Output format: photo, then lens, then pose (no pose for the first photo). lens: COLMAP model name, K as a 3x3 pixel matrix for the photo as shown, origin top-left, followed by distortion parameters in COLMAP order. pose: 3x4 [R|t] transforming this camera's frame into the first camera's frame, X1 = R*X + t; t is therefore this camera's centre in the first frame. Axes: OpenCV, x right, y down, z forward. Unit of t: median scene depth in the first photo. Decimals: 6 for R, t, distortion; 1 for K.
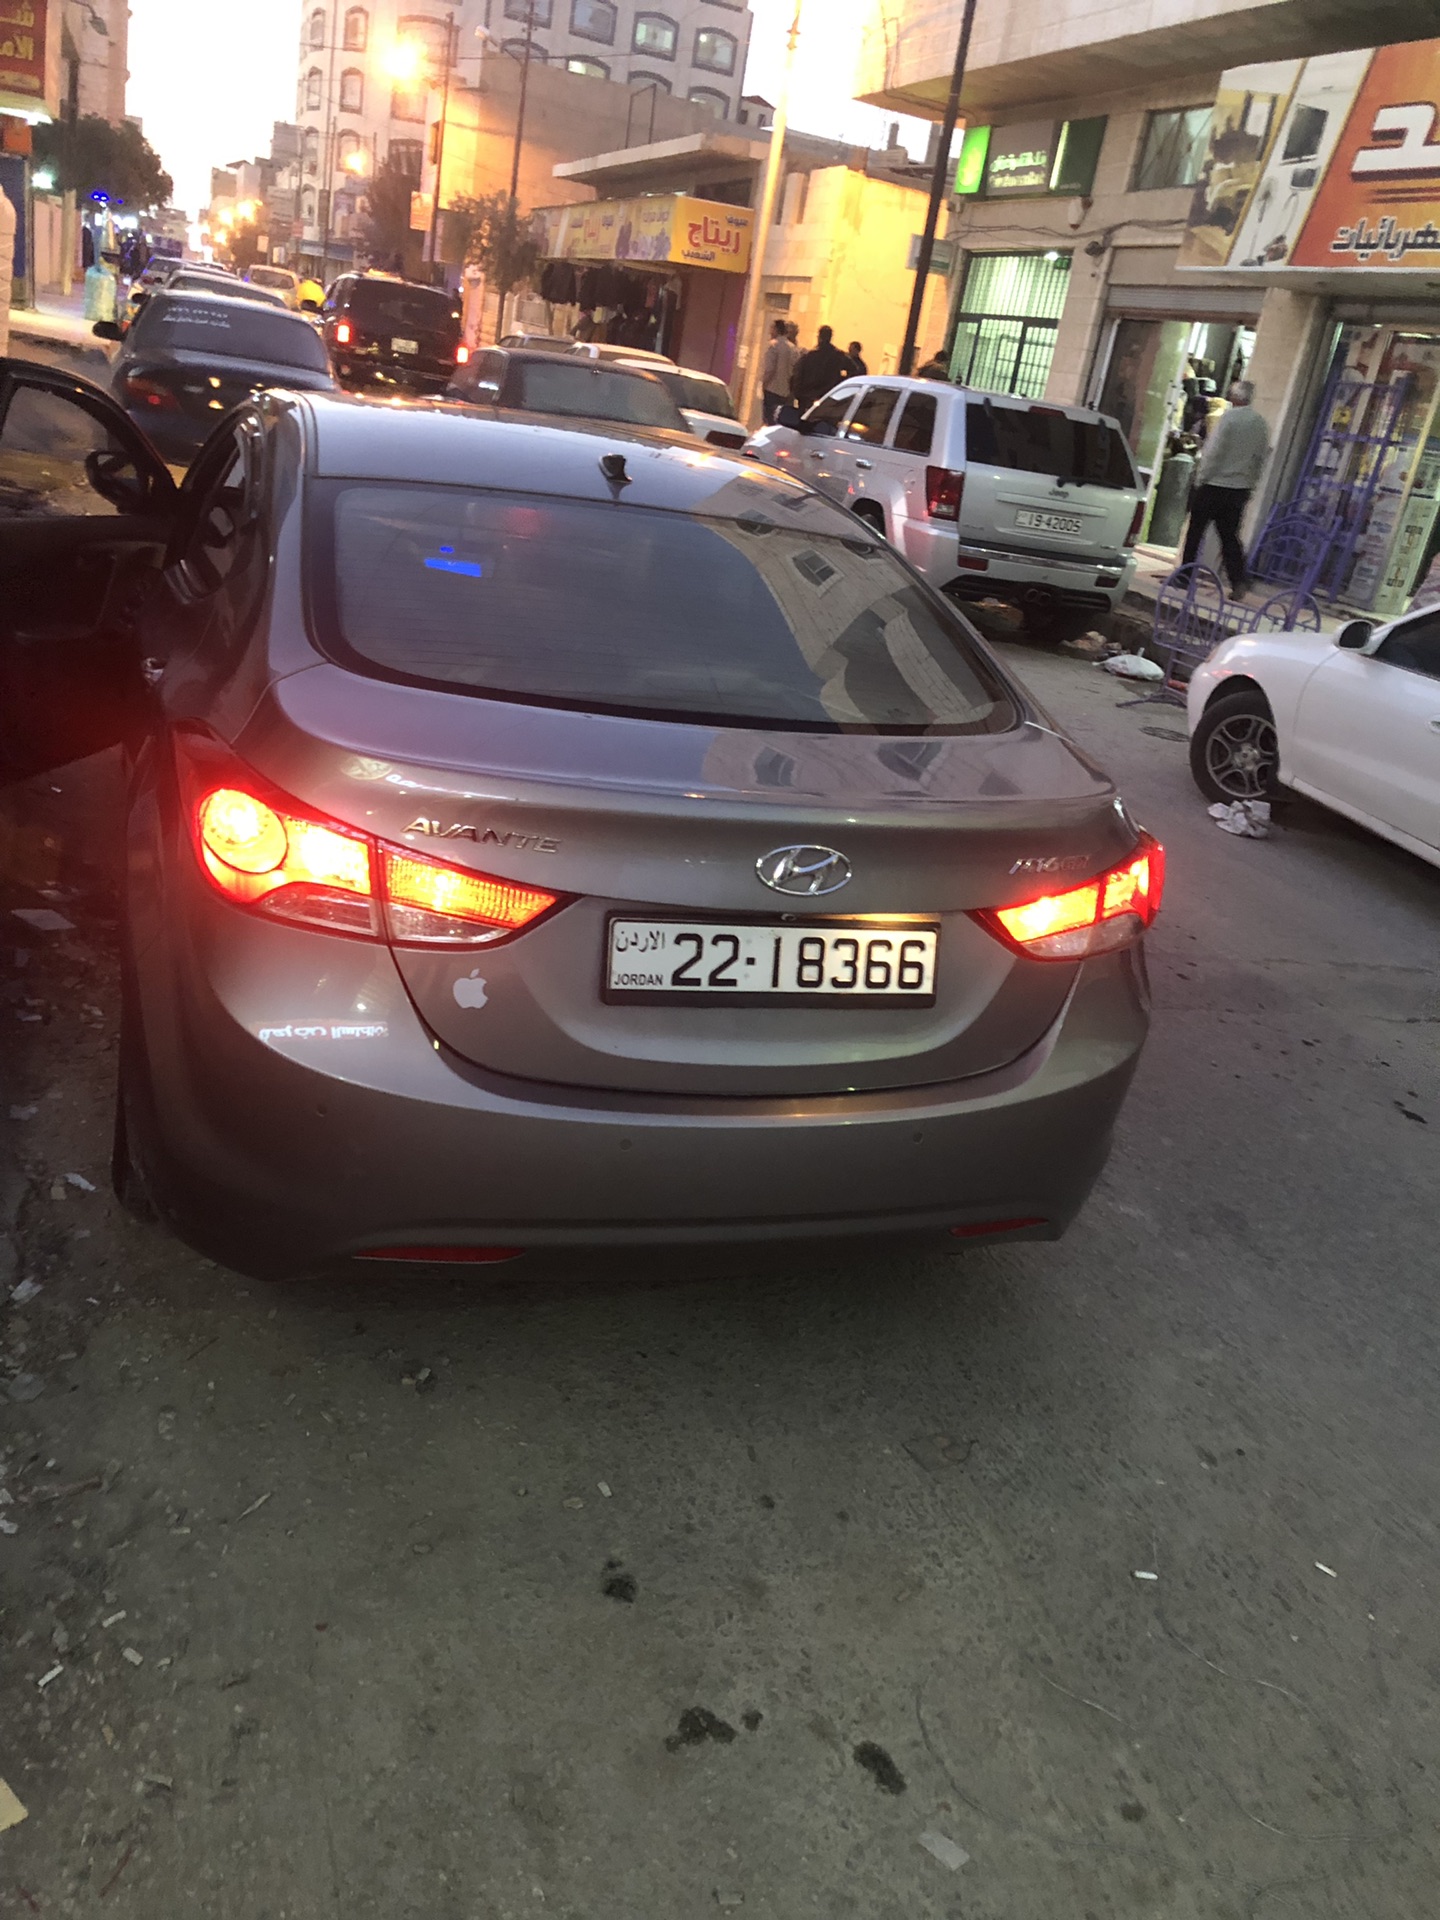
lens RADIAL K [[1567.5, 0, 734.2], [0, 1567.5, 947.5], [0, 0, 1]] dist [0.029367, -0.012047]
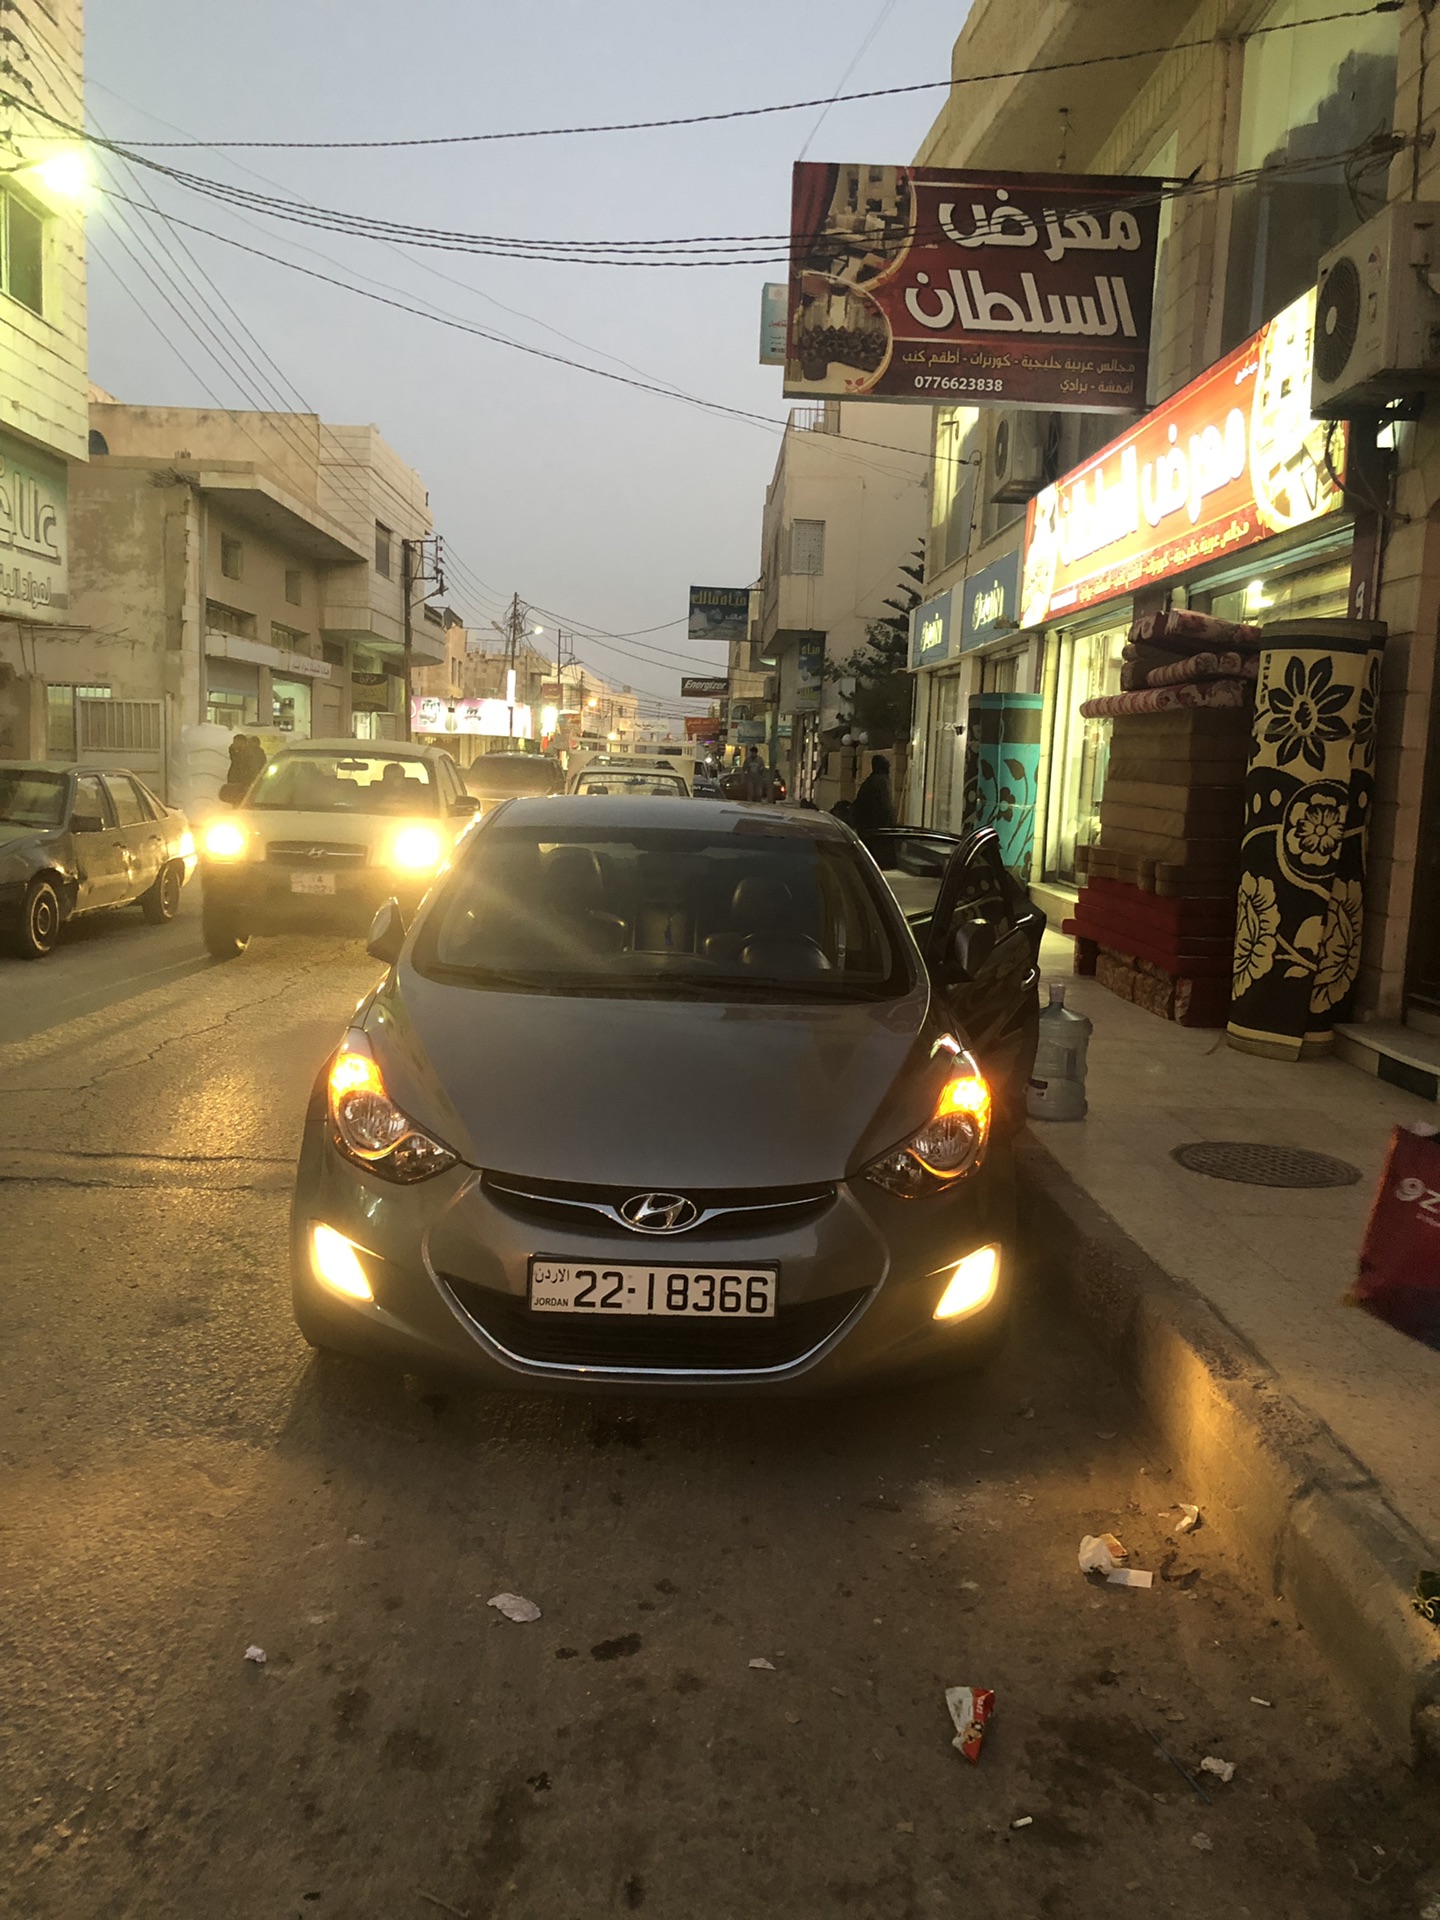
lens RADIAL K [[1567.5, 0, 711.7], [0, 1567.5, 941.4], [0, 0, 1]] dist [0.029367, -0.012047]
pose [[0.937117, -0.020845, -0.348391, 0.473357], [-0.017812, 0.994058, -0.107387, -0.125957], [0.348560, 0.106840, 0.931177, -0.290078]]
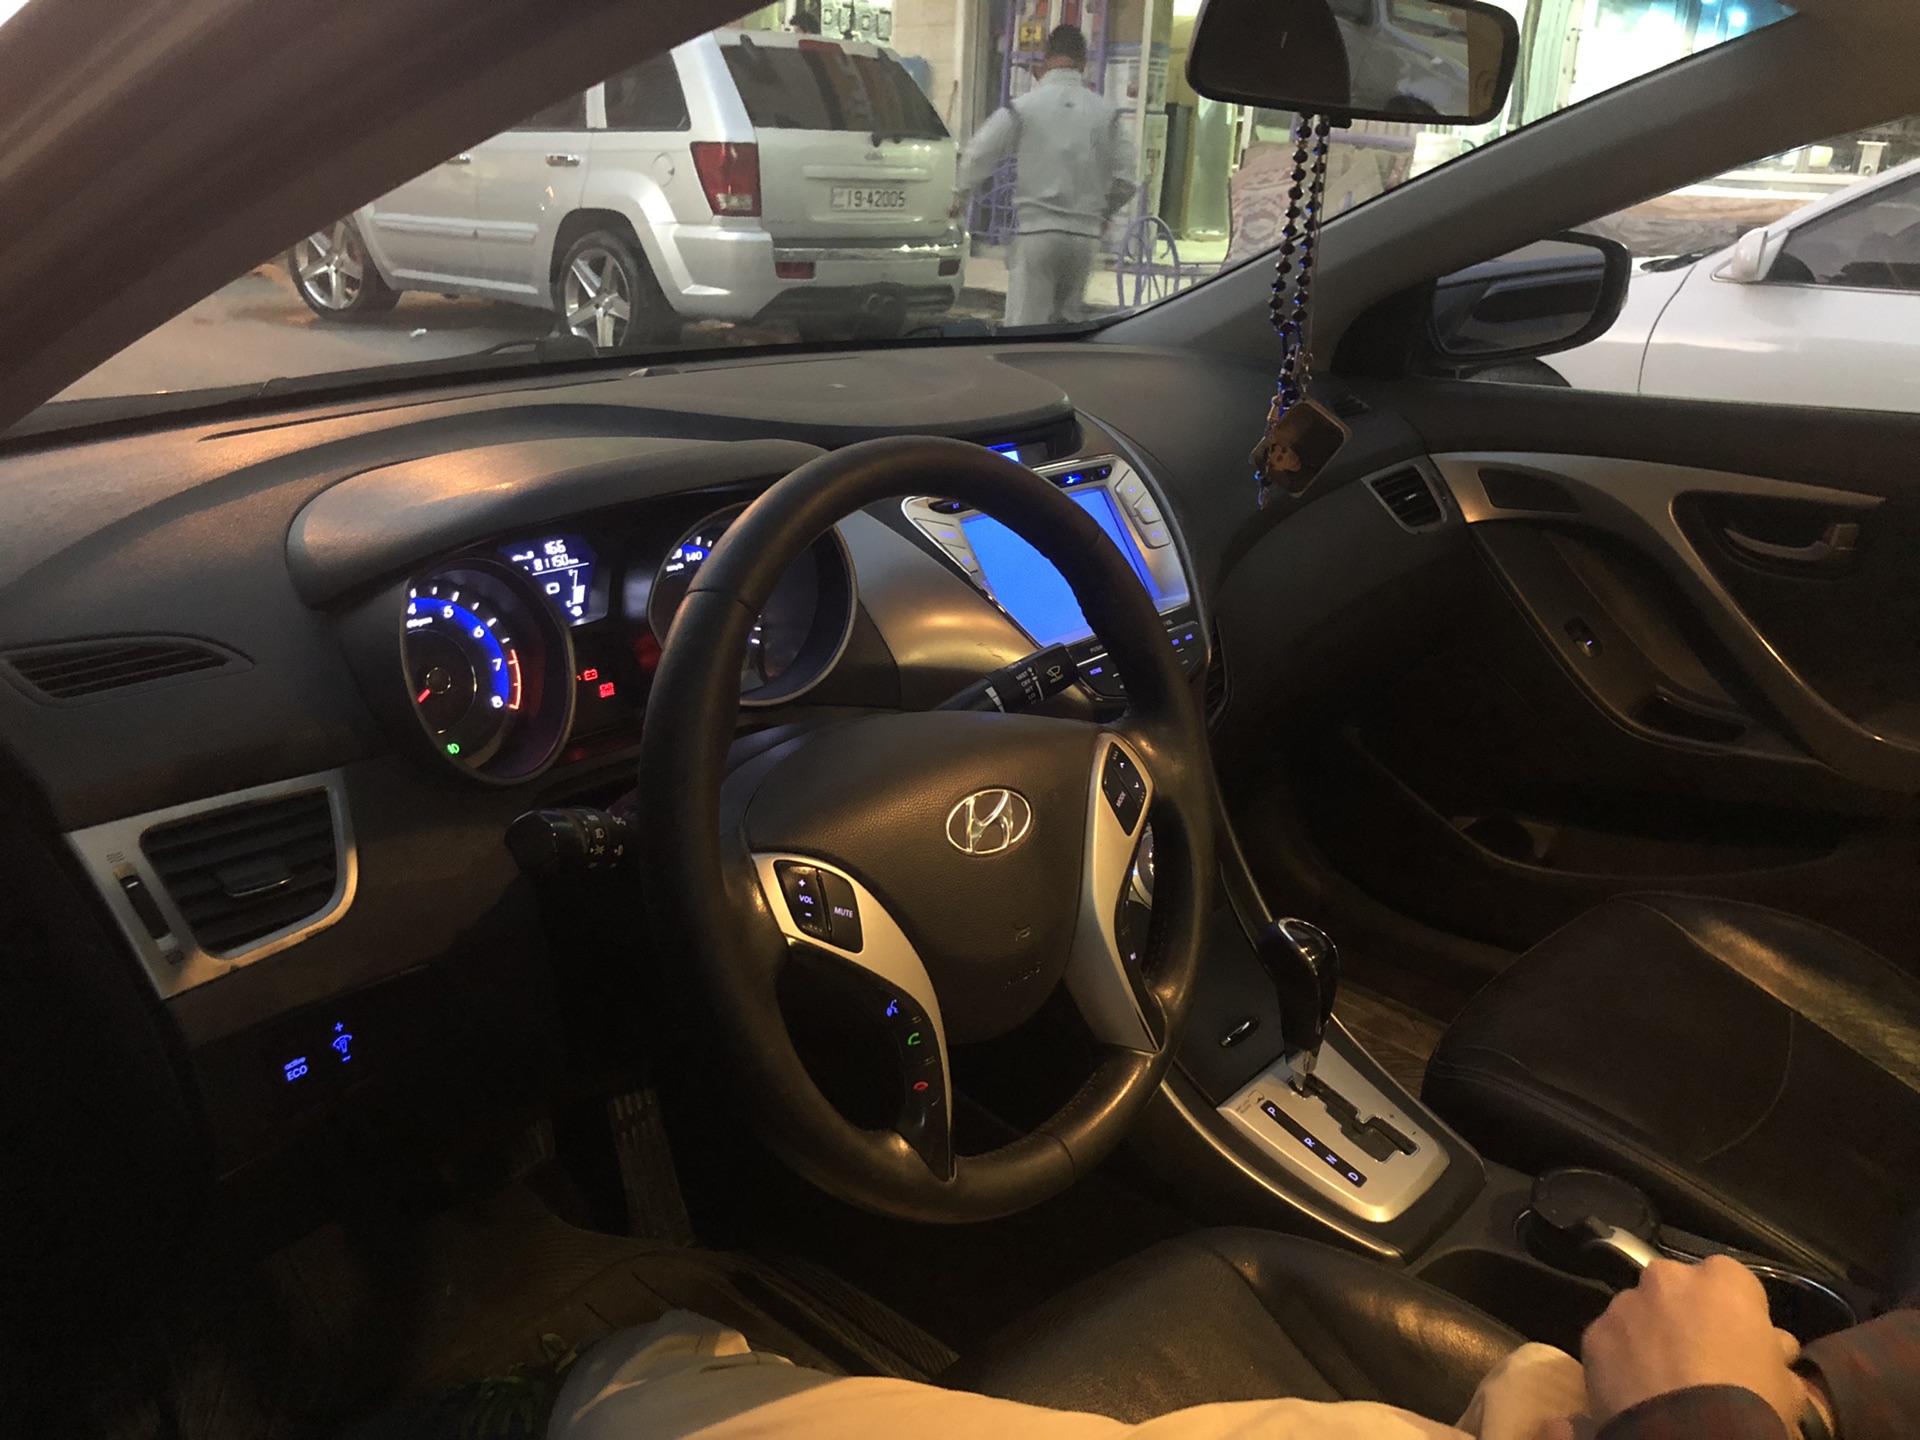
lens RADIAL K [[1567.5, 0, 958.9], [0, 1567.5, 688.9], [0, 0, 1]] dist [0.029367, -0.012047]
pose [[0.858486, -0.285045, 0.426324, -0.511389], [0.274678, 0.957580, 0.087132, -0.411292], [-0.433076, 0.042300, 0.900364, 1.326718]]
